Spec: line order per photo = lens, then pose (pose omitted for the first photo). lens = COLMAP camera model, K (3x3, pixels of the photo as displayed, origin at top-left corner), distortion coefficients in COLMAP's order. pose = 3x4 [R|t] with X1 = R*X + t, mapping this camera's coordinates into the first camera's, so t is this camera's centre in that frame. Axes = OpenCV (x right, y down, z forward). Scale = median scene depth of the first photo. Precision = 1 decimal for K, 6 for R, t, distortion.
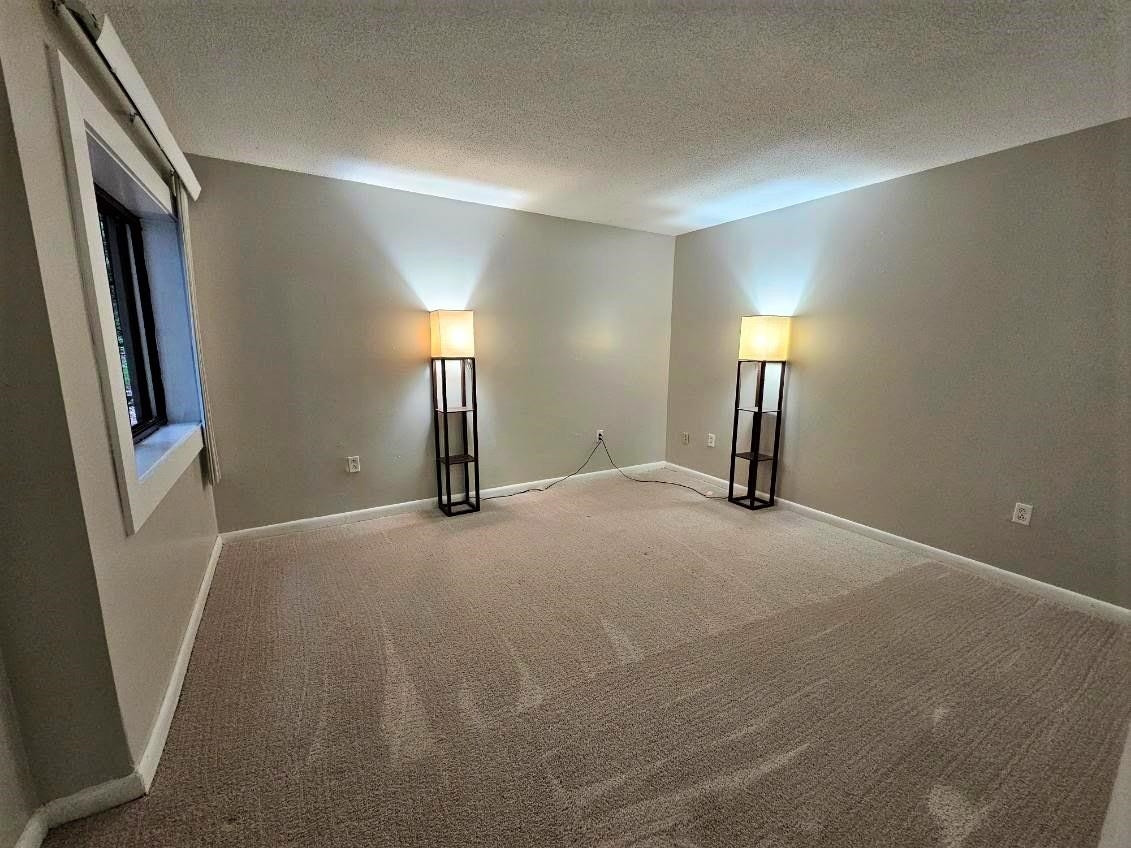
lens RADIAL K [[462.7, 0, 566.7], [0, 462.7, 422.6], [0, 0, 1]] dist [-0.004354, -0.000082]
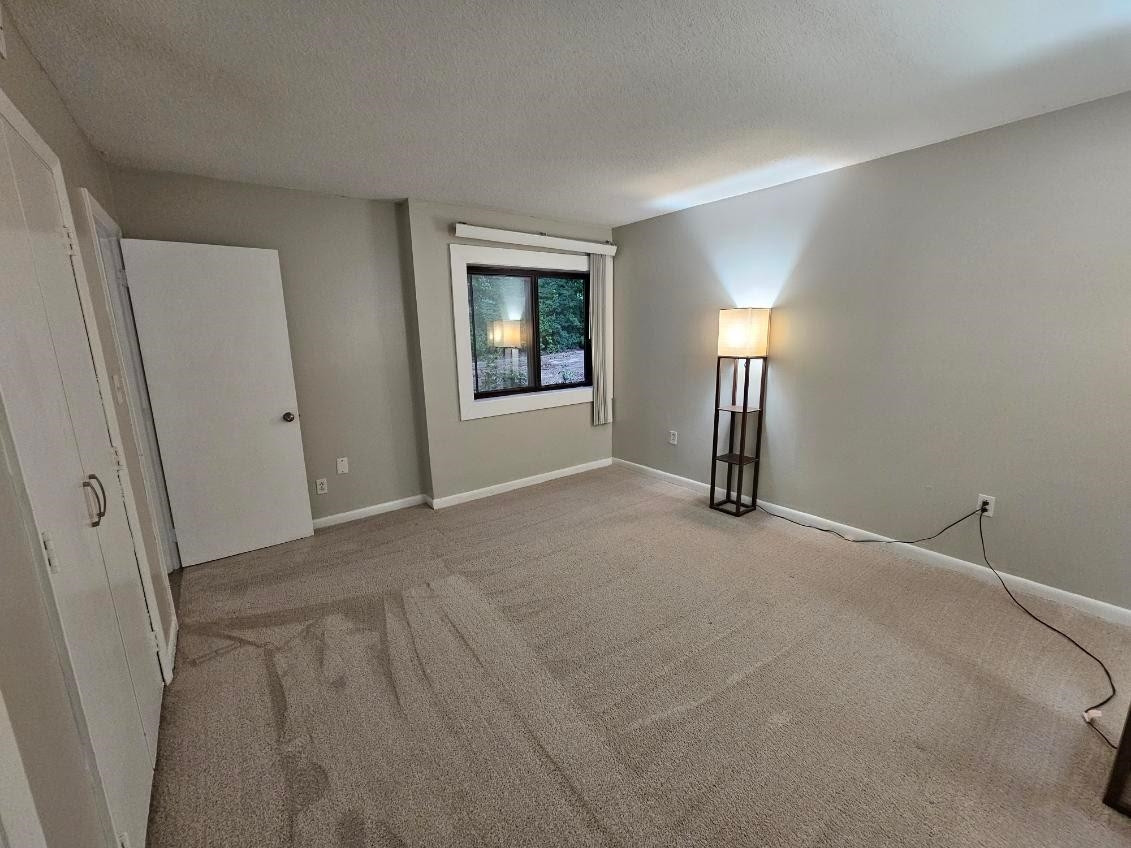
lens RADIAL K [[462.7, 0, 567.8], [0, 462.7, 422.7], [0, 0, 1]] dist [-0.004354, -0.000082]
pose [[0.116514, 0.182995, -0.976185, 0.685542], [-0.153566, 0.974379, 0.164328, -0.104558], [0.981245, 0.130763, 0.141630, 0.510530]]
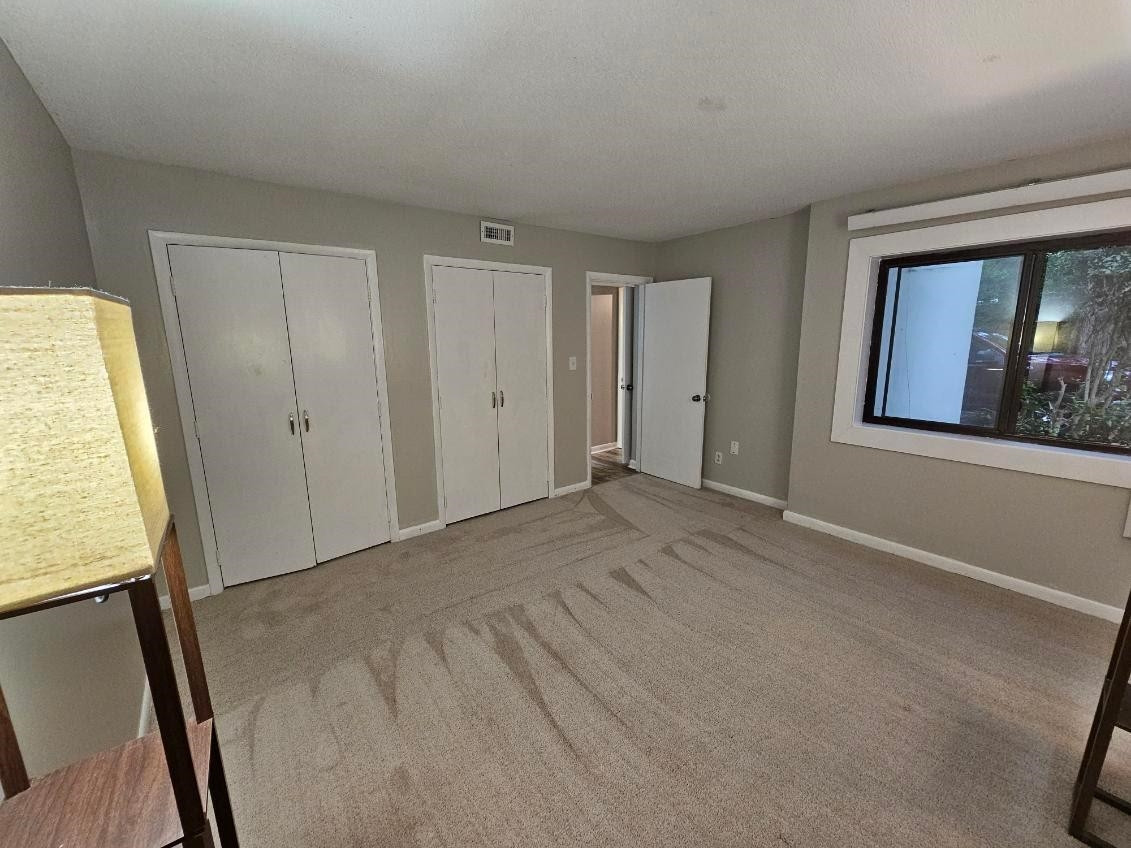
lens RADIAL K [[462.7, 0, 566.4], [0, 462.7, 423.7], [0, 0, 1]] dist [-0.004354, -0.000082]
pose [[-0.991536, 0.023867, -0.127618, 0.244189], [-0.023710, 0.933140, 0.358731, -0.260391], [0.127647, 0.358721, -0.924676, 1.243252]]
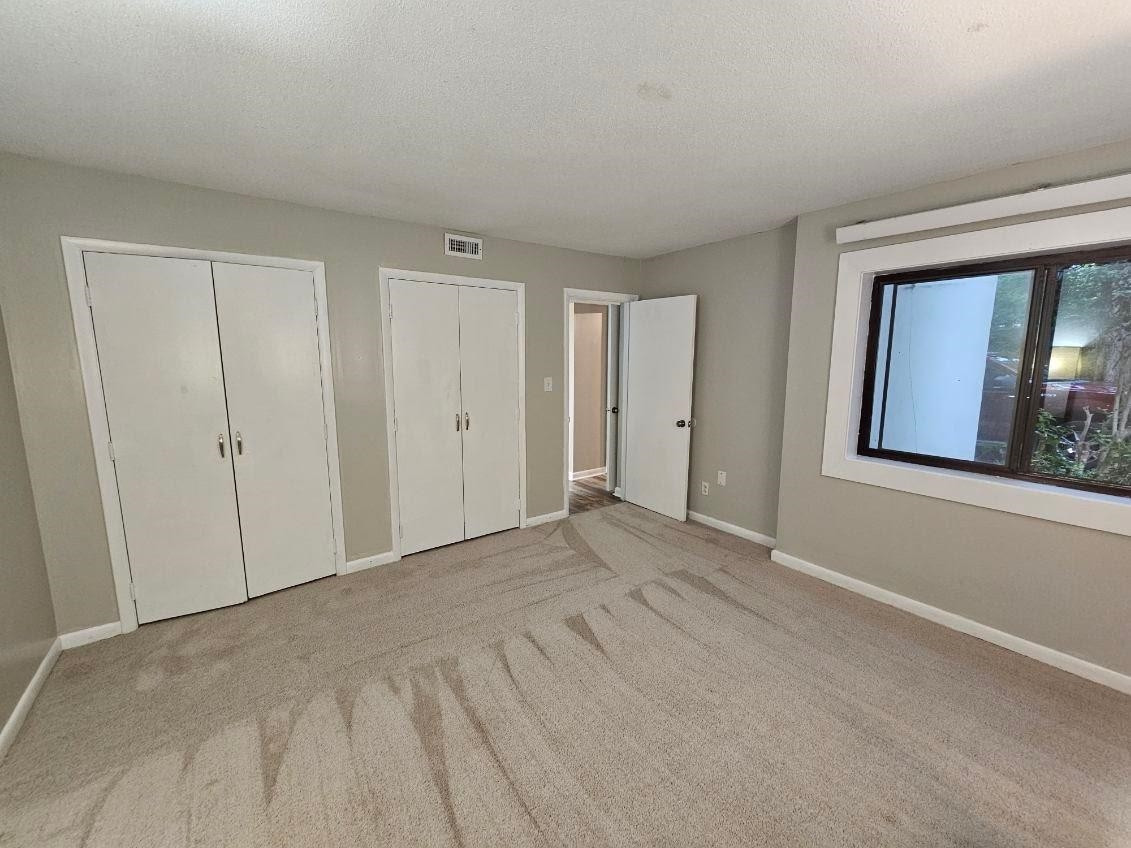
lens RADIAL K [[462.7, 0, 566.9], [0, 462.7, 423.8], [0, 0, 1]] dist [-0.004354, -0.000082]
pose [[-0.995038, 0.001928, -0.099479, 0.134296], [-0.030212, 0.946751, 0.320546, -0.247599], [0.094799, 0.321961, -0.941995, 1.174591]]
